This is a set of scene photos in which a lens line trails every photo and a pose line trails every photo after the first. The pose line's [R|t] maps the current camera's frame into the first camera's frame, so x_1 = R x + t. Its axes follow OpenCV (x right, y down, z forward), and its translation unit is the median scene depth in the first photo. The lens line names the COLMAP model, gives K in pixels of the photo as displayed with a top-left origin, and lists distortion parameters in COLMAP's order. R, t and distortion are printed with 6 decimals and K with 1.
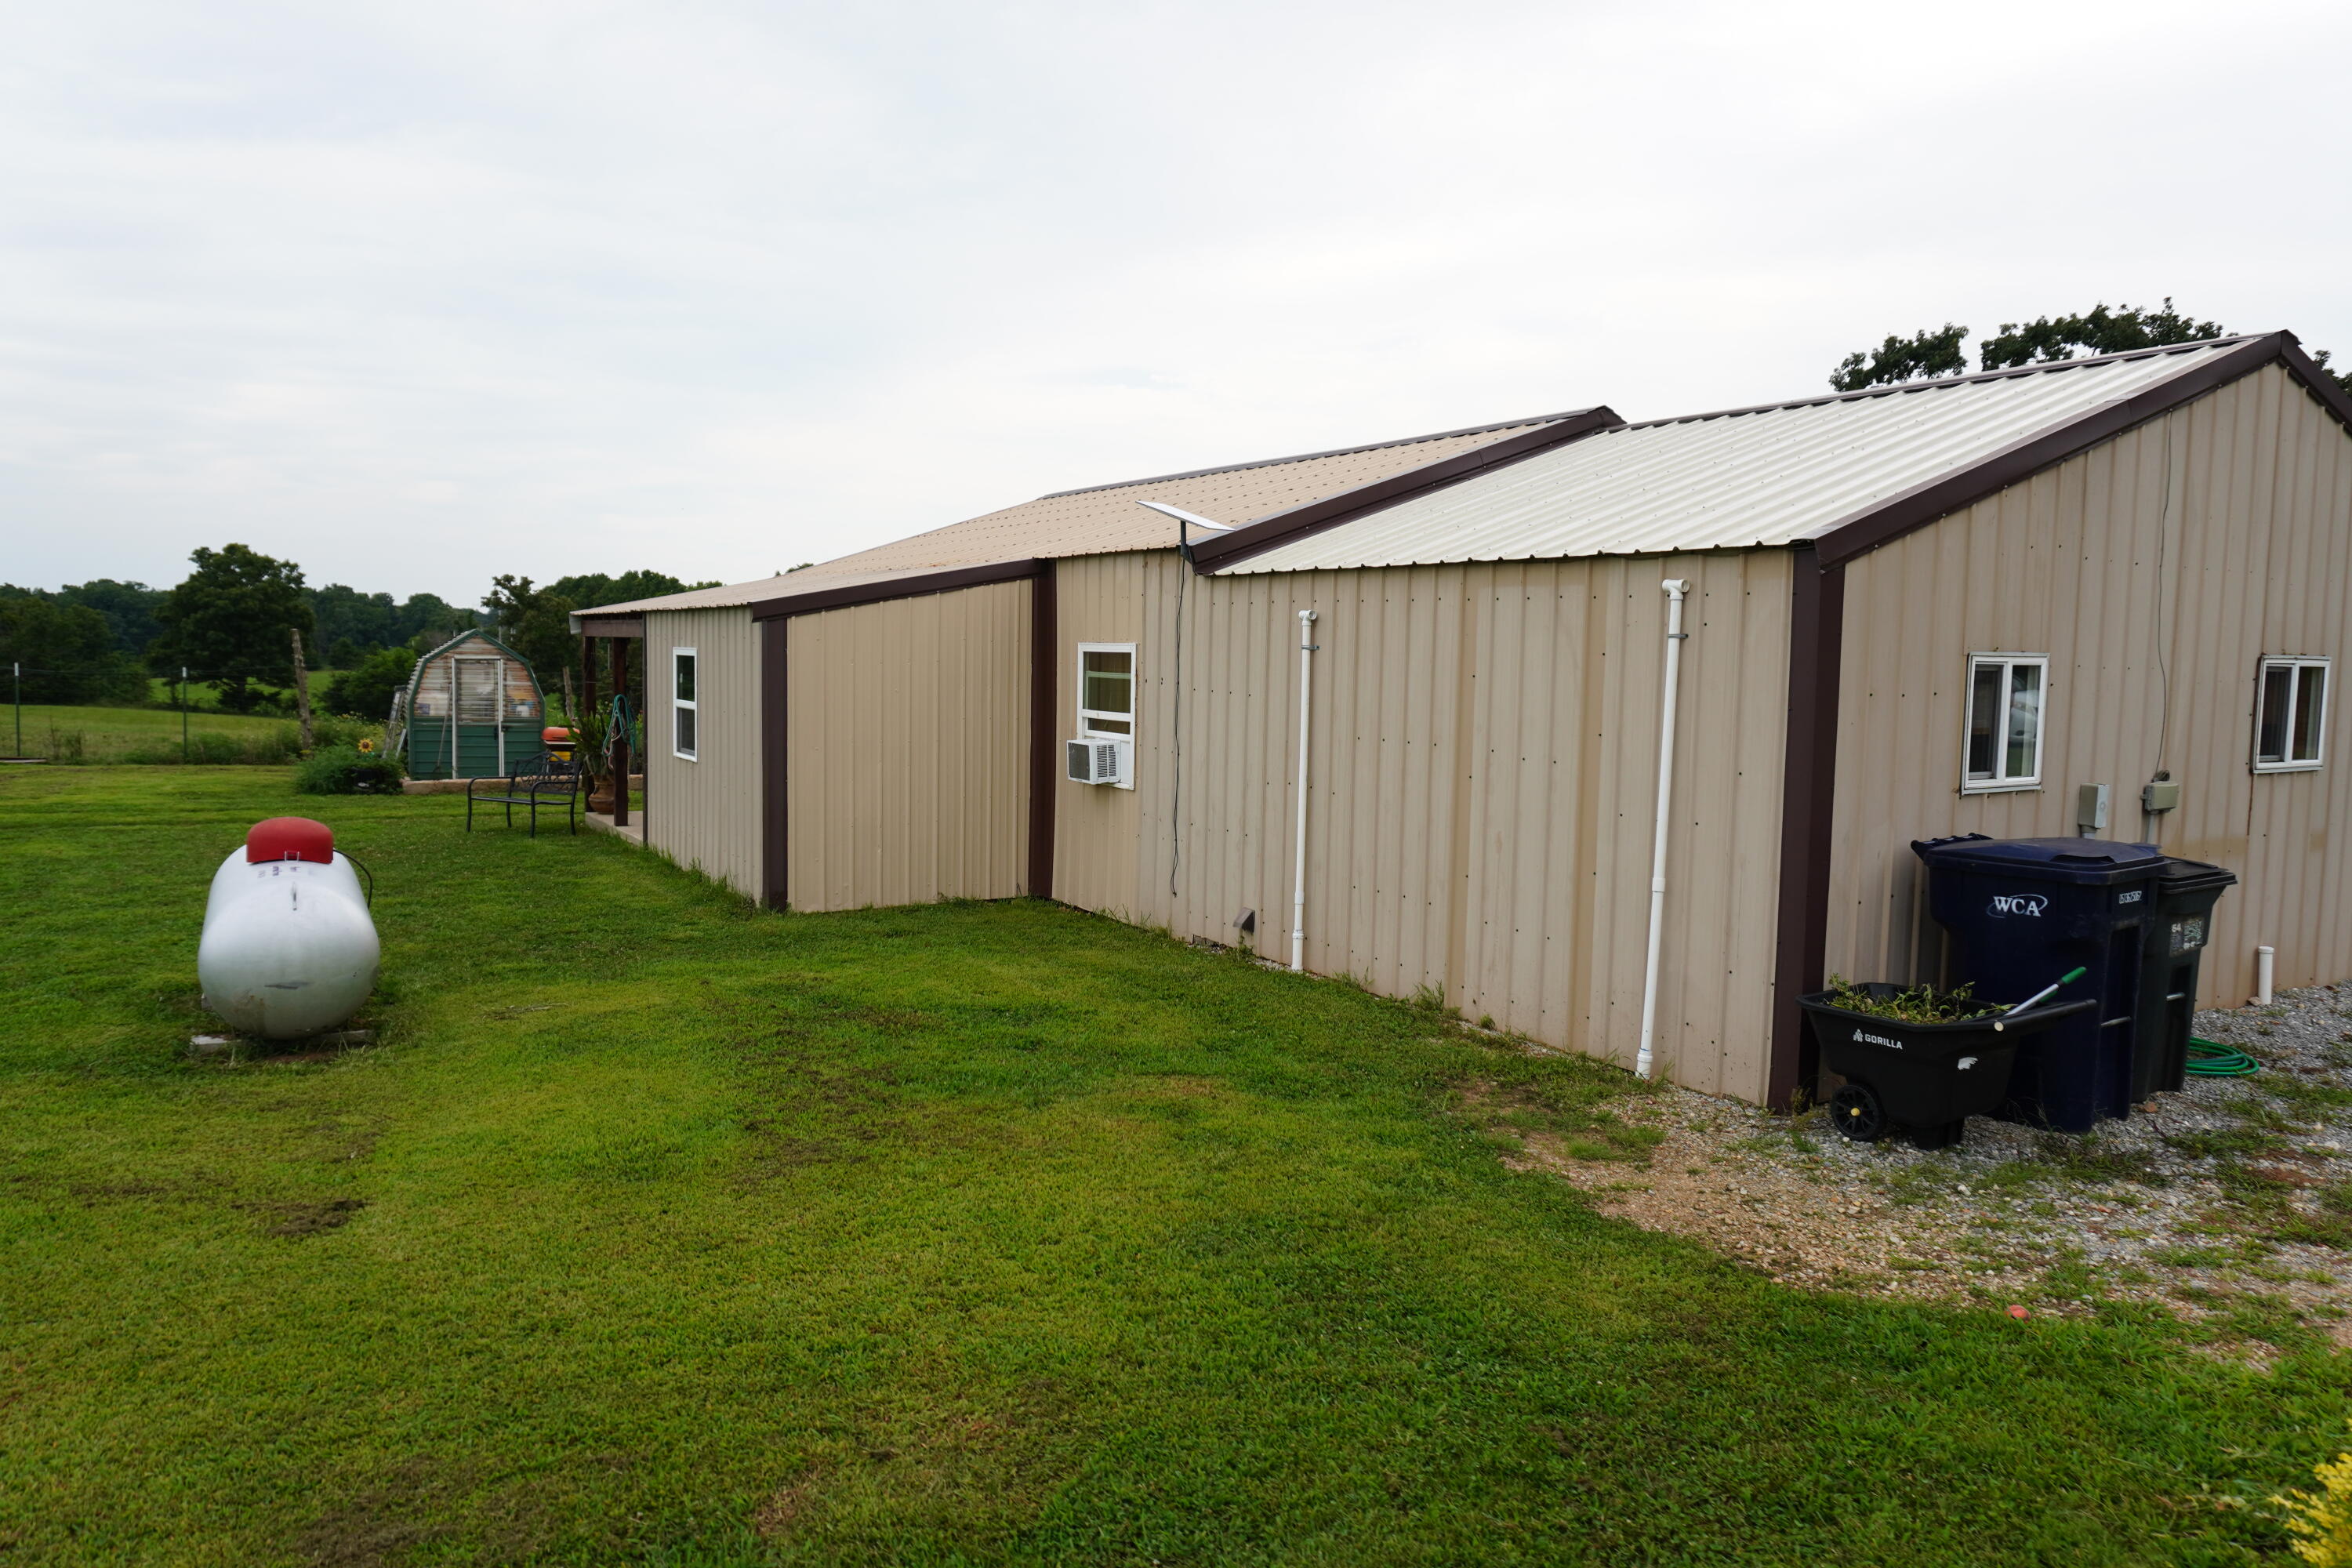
lens RADIAL K [[1559.5, 0, 1176.0], [0, 1559.5, 784.0], [0, 0, 1]] dist [-0.053952, 0.044088]
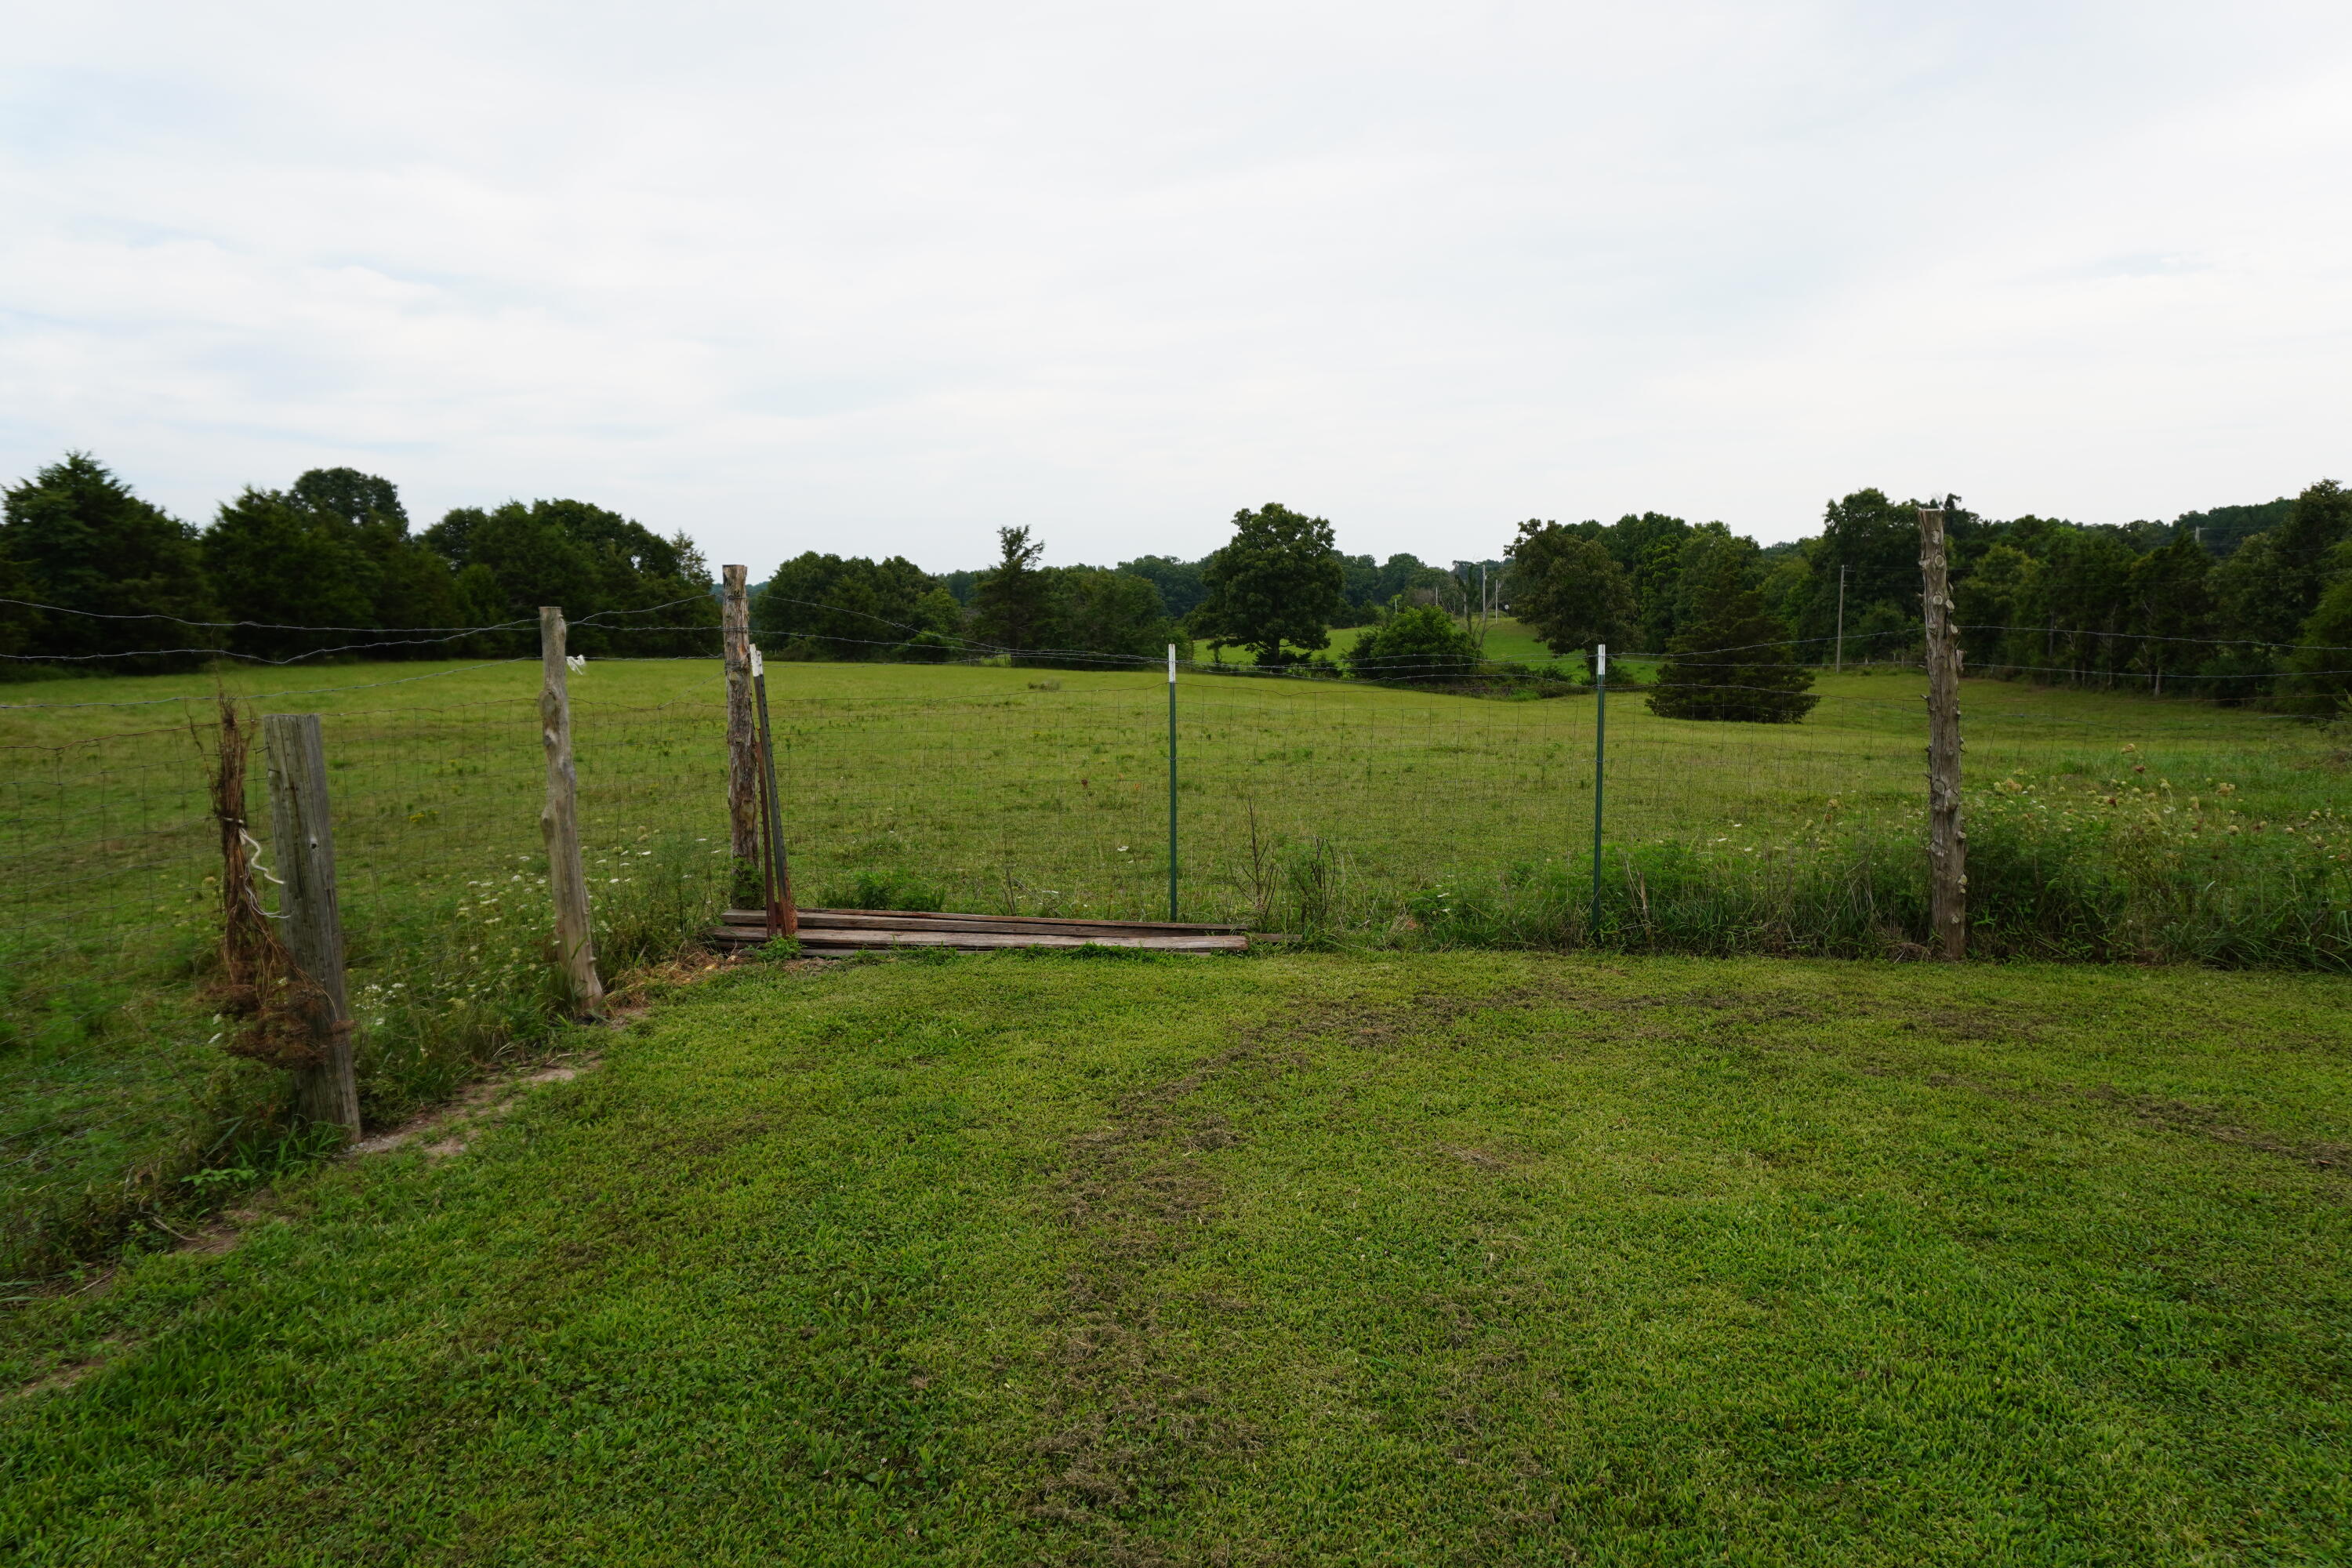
lens RADIAL K [[1559.5, 0, 1176.0], [0, 1559.5, 784.0], [0, 0, 1]] dist [-0.053952, 0.044088]
pose [[0.831650, 0.028058, -0.554591, -0.107062], [-0.010256, 0.999328, 0.035178, -0.011395], [0.555205, -0.023568, 0.831379, 0.135585]]
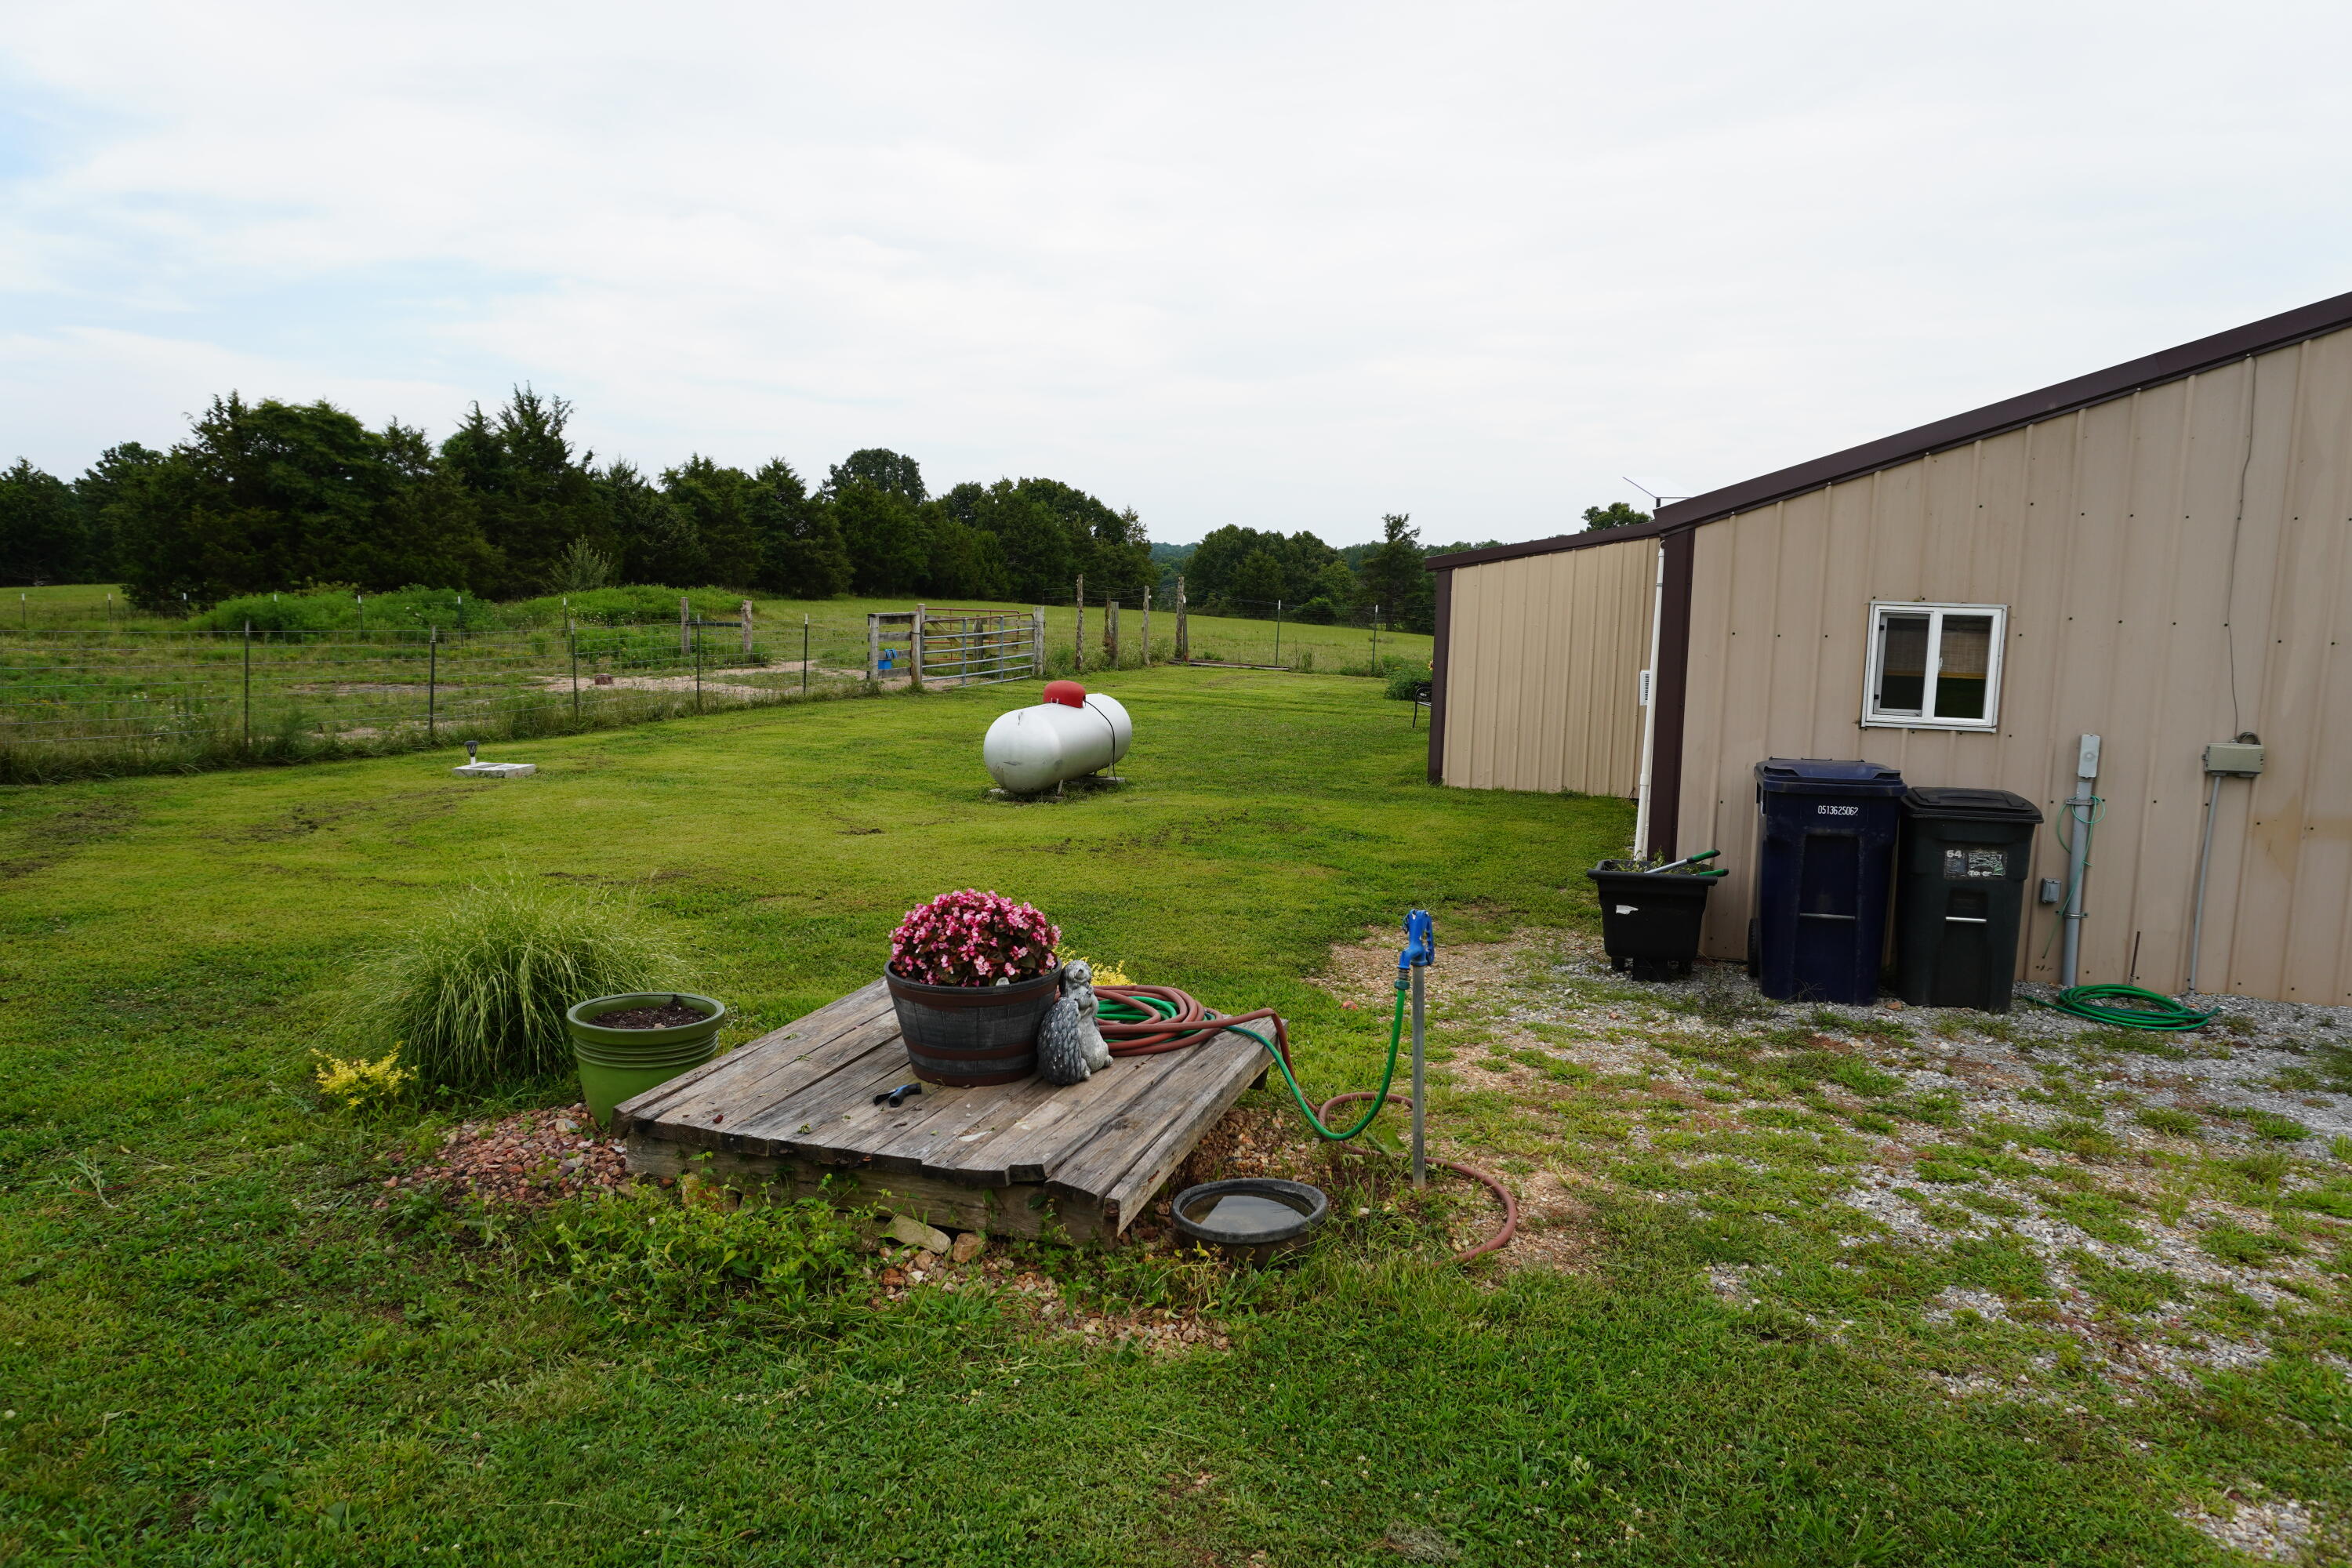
lens RADIAL K [[1559.5, 0, 1176.0], [0, 1559.5, 784.0], [0, 0, 1]] dist [-0.053952, 0.044088]
pose [[0.656916, 0.099206, -0.747409, 0.055674], [-0.075254, 0.994983, 0.065925, 0.000655], [0.750199, 0.012939, 0.661085, -0.007577]]
